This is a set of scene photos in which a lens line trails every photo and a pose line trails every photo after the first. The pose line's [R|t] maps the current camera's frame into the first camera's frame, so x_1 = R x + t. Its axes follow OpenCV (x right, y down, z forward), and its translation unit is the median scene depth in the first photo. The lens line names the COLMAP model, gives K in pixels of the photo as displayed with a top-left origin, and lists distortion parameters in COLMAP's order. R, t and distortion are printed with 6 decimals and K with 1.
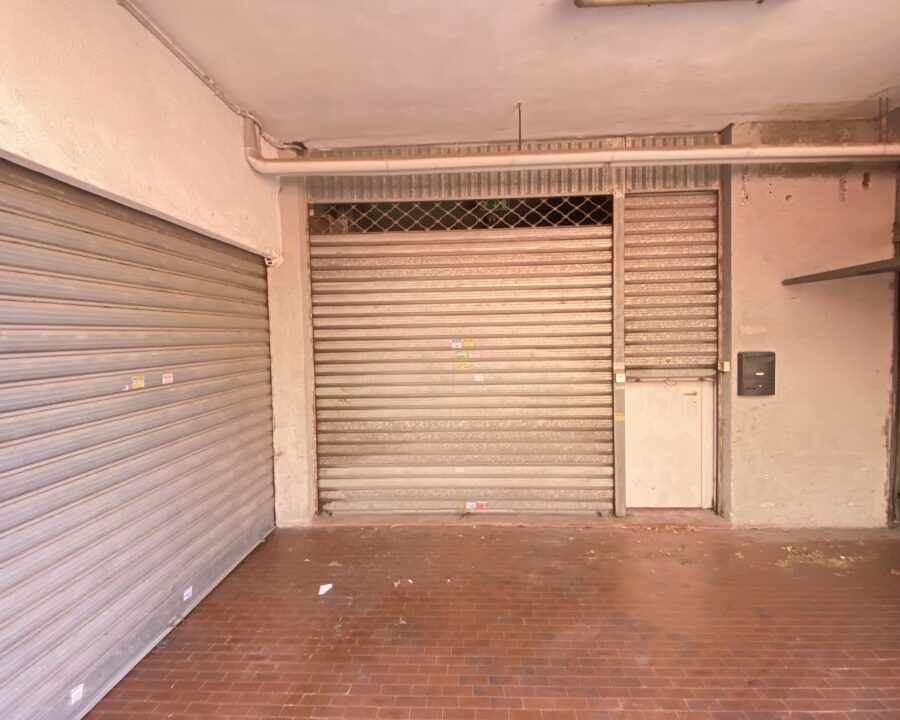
lens RADIAL K [[498.1, 0, 450.0], [0, 498.1, 360.0], [0, 0, 1]] dist [0.050598, -0.000351]
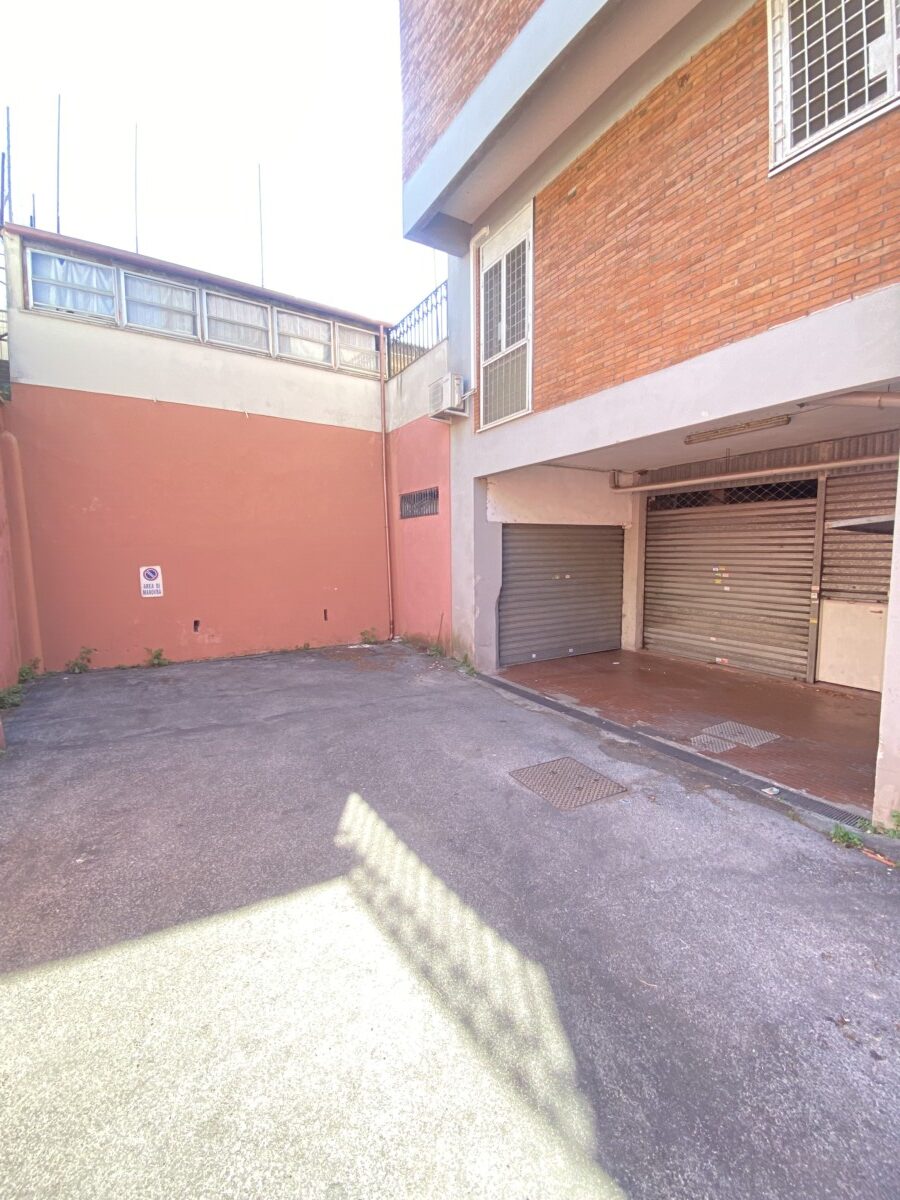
lens RADIAL K [[480.5, 0, 450.0], [0, 480.5, 600.0], [0, 0, 1]] dist [0.021046, -0.019857]
pose [[0.560214, 0.101660, -0.822086, 0.923294], [-0.042226, 0.994655, 0.094225, -0.043742], [0.827271, -0.018072, 0.561512, -0.773202]]
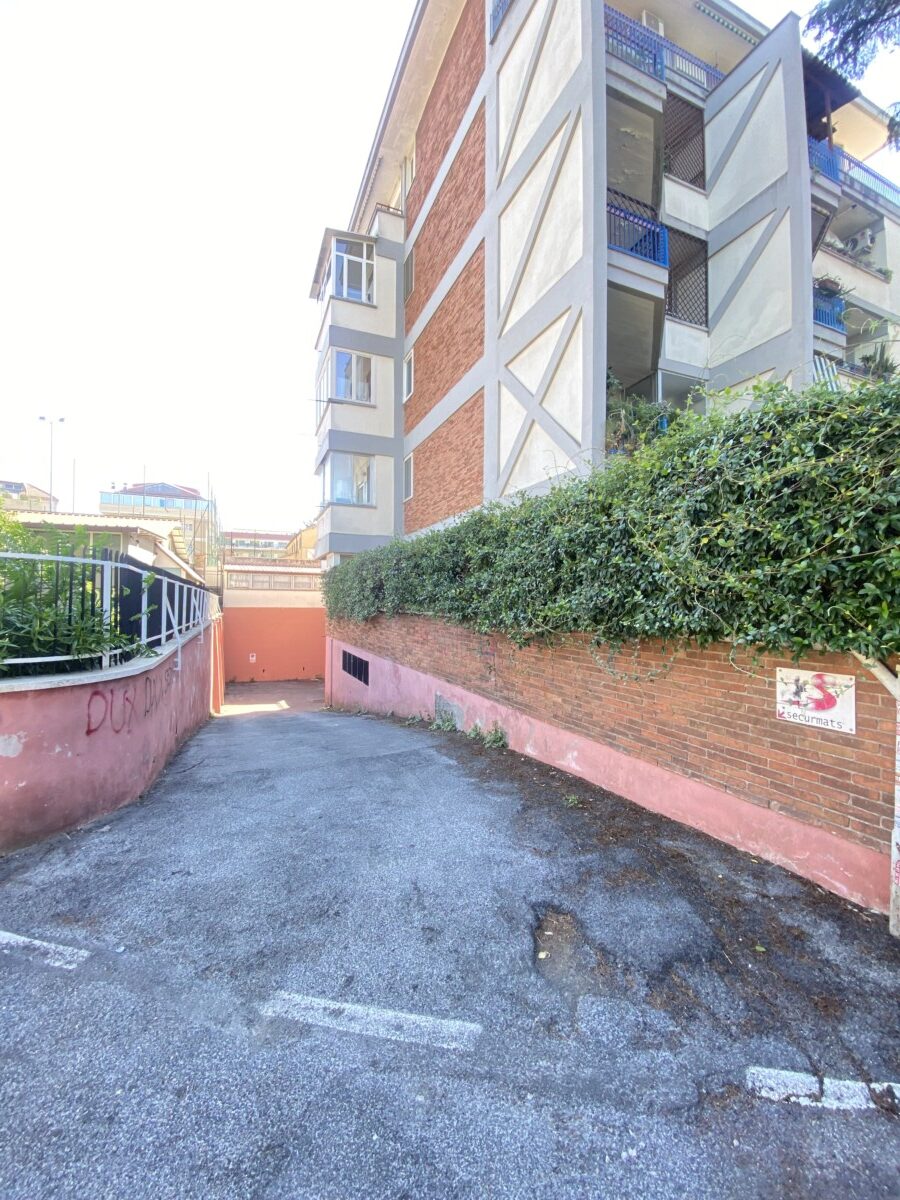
lens RADIAL K [[488.7, 0, 447.0], [0, 488.7, 596.0], [0, 0, 1]] dist [0.021303, -0.022336]
pose [[0.413185, 0.005035, -0.910633, 5.045517], [-0.051013, 0.998542, -0.017626, -0.626659], [0.909217, 0.053737, 0.412840, -1.020868]]
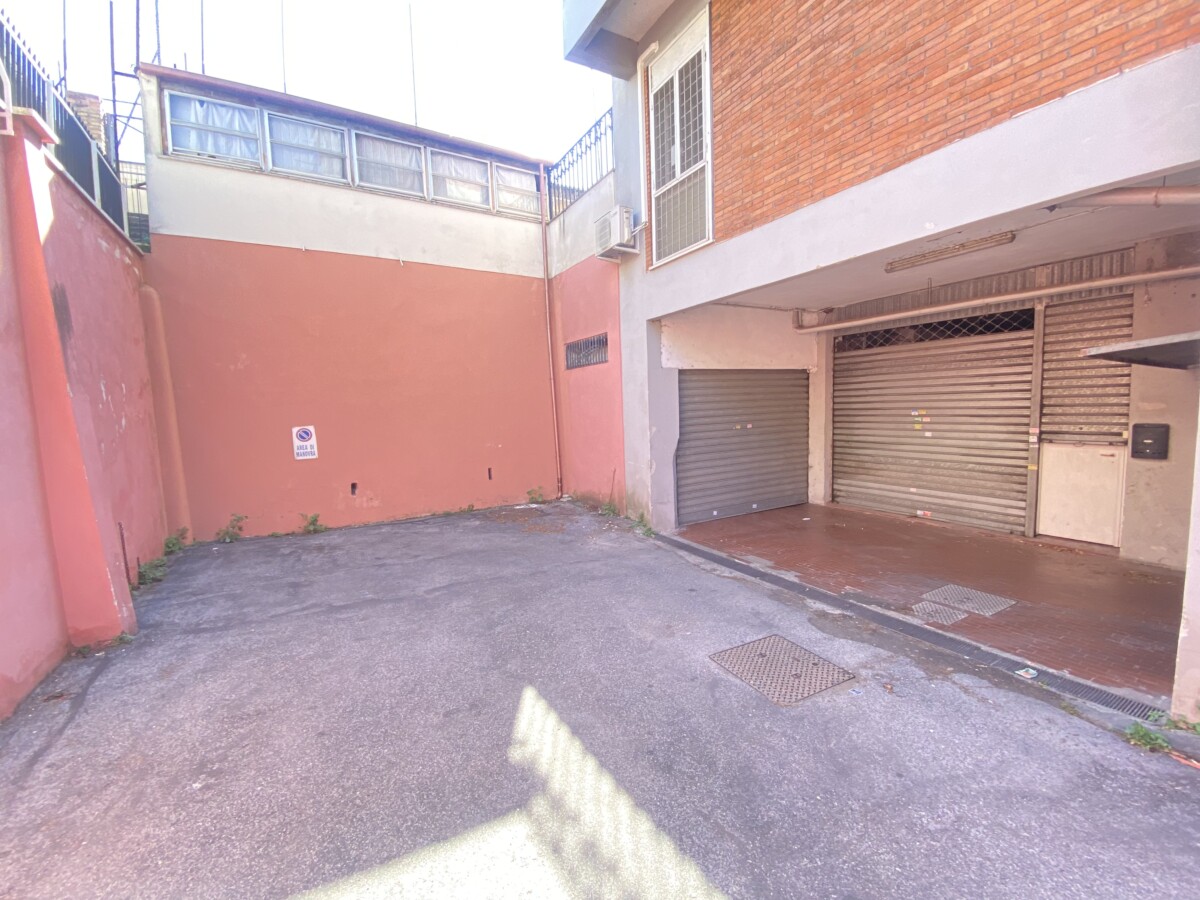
lens RADIAL K [[484.3, 0, 597.1], [0, 484.3, 454.8], [0, 0, 1]] dist [0.010215, -0.014635]
pose [[0.533834, 0.086544, -0.841149, 0.809657], [-0.013899, 0.995512, 0.093606, -0.029184], [0.845475, -0.038279, 0.532641, -0.731696]]
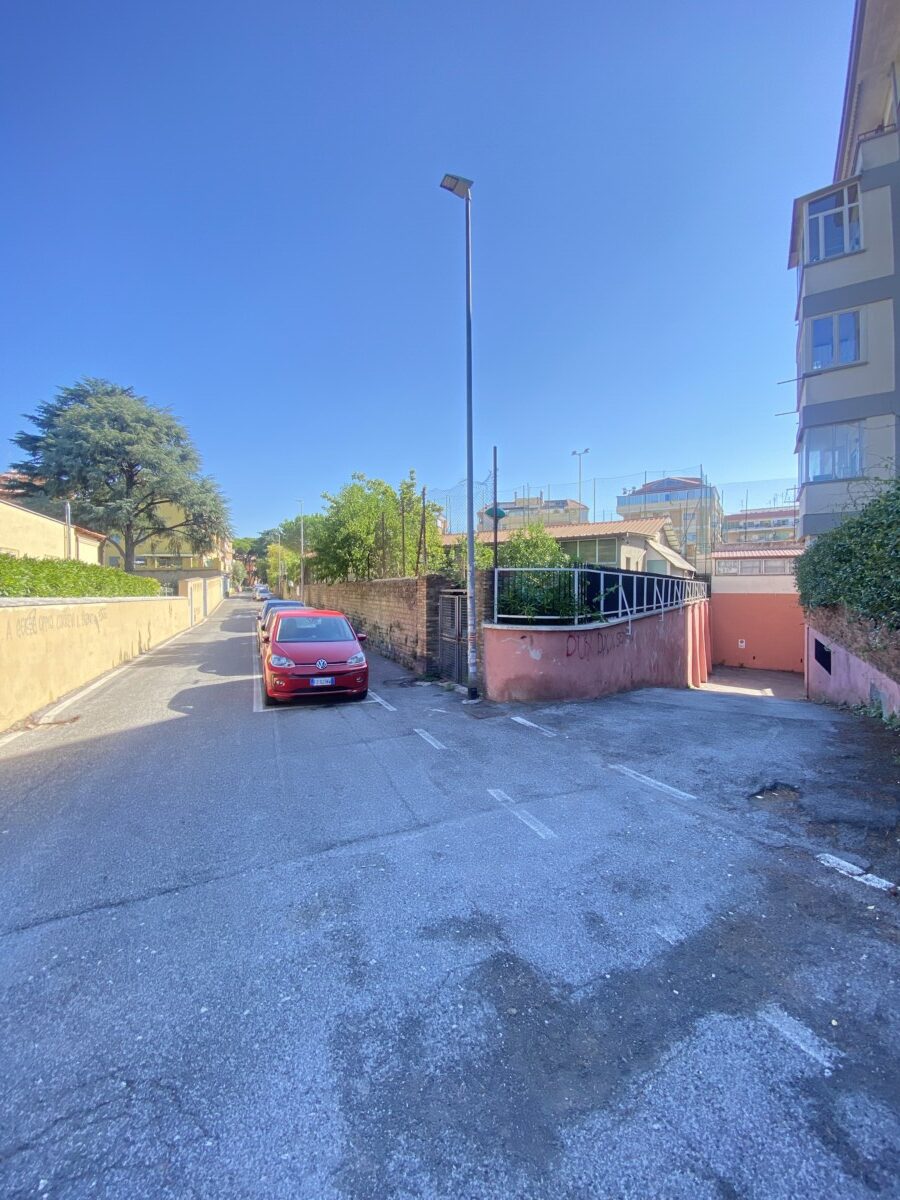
lens RADIAL K [[488.7, 0, 447.0], [0, 488.7, 596.0], [0, 0, 1]] dist [0.021303, -0.022336]
pose [[-0.508015, 0.030401, -0.860812, 5.580691], [-0.024502, 0.998462, 0.049722, -0.649708], [0.861000, 0.046351, -0.506489, -0.779428]]
